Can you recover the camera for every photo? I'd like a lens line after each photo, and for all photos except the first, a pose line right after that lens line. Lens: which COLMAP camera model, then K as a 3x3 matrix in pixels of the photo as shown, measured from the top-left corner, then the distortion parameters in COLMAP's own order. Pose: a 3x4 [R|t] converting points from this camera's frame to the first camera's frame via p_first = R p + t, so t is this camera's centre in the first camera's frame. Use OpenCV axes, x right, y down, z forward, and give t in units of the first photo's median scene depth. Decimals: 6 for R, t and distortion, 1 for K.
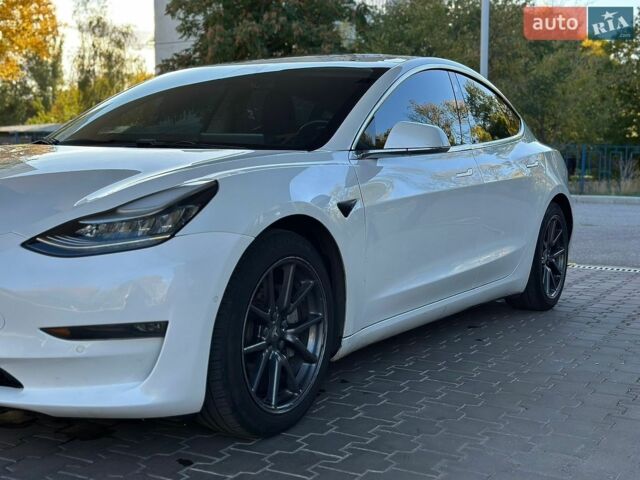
lens RADIAL K [[941.1, 0, 320.0], [0, 941.1, 240.0], [0, 0, 1]] dist [0.018283, 0.052037]
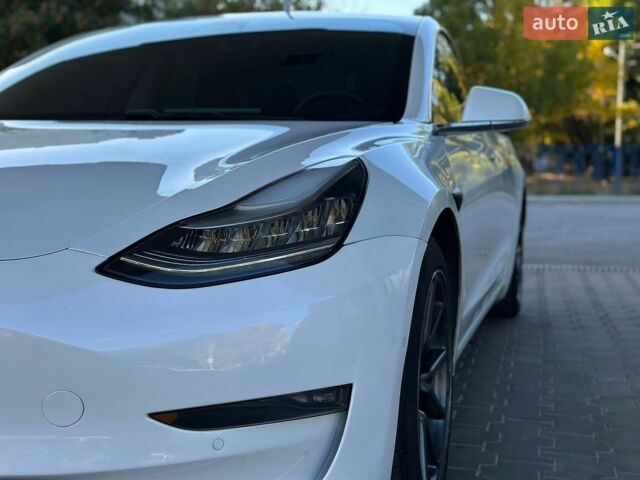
lens RADIAL K [[941.1, 0, 320.0], [0, 941.1, 240.0], [0, 0, 1]] dist [0.018283, 0.052037]
pose [[0.968742, -0.033530, 0.245796, -0.307751], [0.034181, 0.999414, 0.001619, -0.008992], [-0.245706, 0.006833, 0.969320, 0.387156]]
